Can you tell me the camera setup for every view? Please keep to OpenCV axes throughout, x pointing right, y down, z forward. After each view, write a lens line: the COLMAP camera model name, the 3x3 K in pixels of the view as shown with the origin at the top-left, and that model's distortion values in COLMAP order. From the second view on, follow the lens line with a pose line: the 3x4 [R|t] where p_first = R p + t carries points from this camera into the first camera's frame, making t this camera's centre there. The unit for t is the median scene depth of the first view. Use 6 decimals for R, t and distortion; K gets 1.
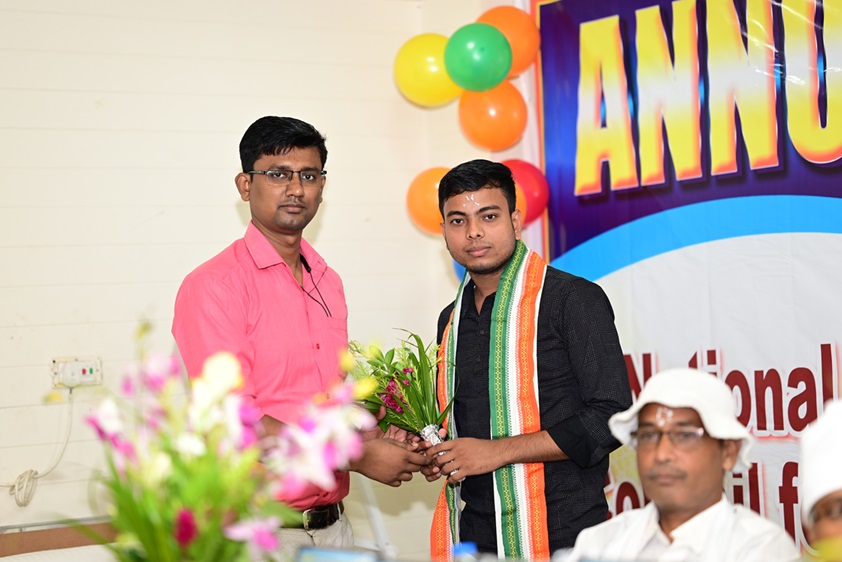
lens RADIAL K [[2034.3, 0, 421.0], [0, 2034.3, 281.0], [0, 0, 1]] dist [-0.010608, 0.131556]
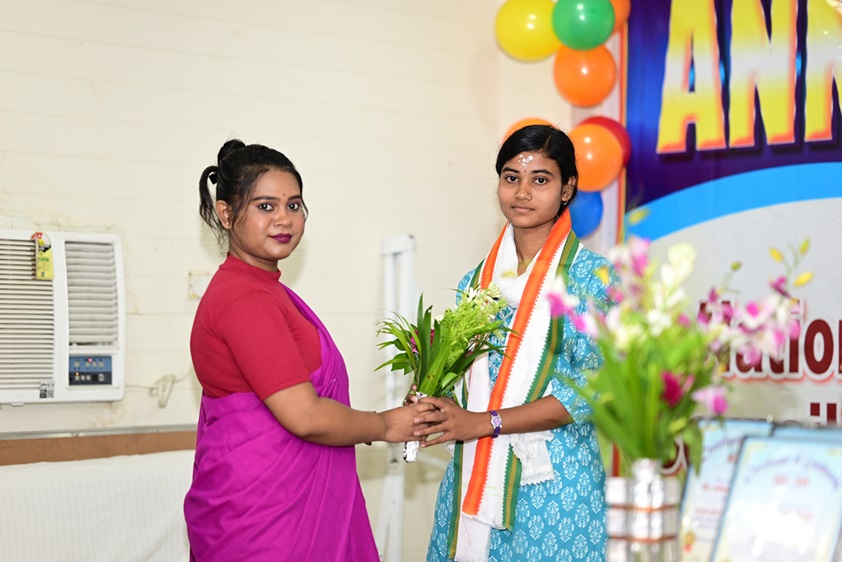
lens RADIAL K [[2034.3, 0, 421.0], [0, 2034.3, 281.0], [0, 0, 1]] dist [-0.010608, 0.131556]
pose [[0.988980, 0.061353, 0.134735, -0.204176], [-0.062360, 0.998048, 0.003265, 0.032488], [-0.134272, -0.011631, 0.990876, -0.061715]]
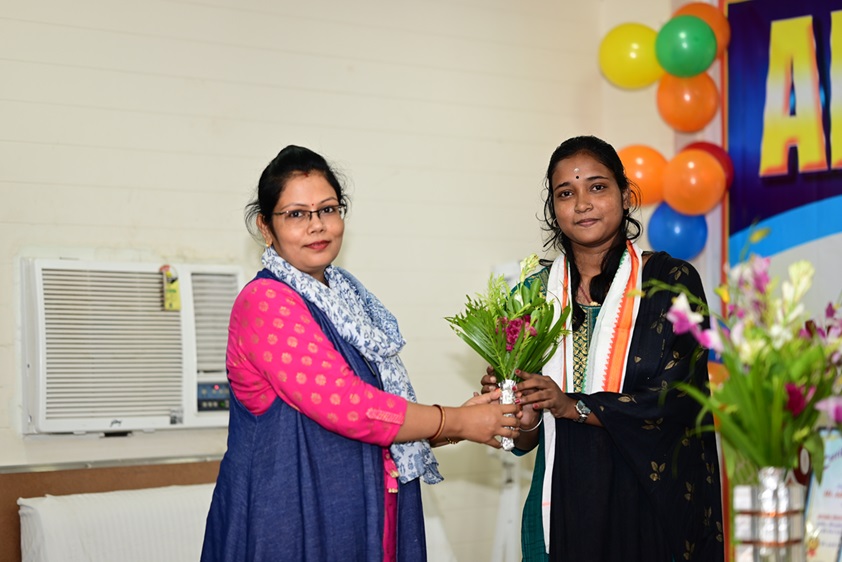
lens RADIAL K [[2034.3, 0, 421.0], [0, 2034.3, 281.0], [0, 0, 1]] dist [-0.010608, 0.131556]
pose [[0.994814, 0.044022, 0.091694, -0.221995], [-0.043362, 0.999017, -0.009176, 0.035666], [-0.092008, 0.005153, 0.995745, -0.092764]]
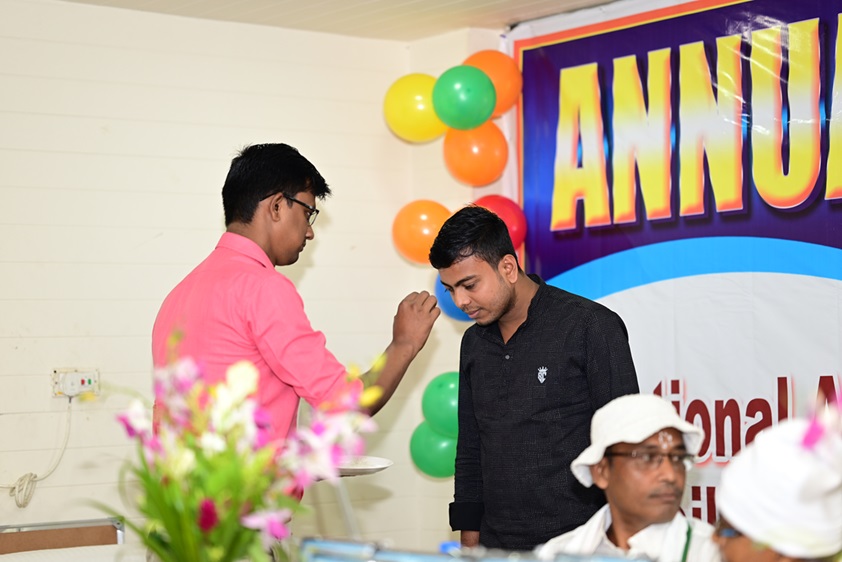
lens RADIAL K [[2034.3, 0, 421.0], [0, 2034.3, 281.0], [0, 0, 1]] dist [-0.010608, 0.131556]
pose [[0.999321, 0.031905, 0.018445, -0.011322], [-0.031622, 0.999381, -0.015408, 0.002773], [-0.018925, 0.014815, 0.999711, -0.061994]]
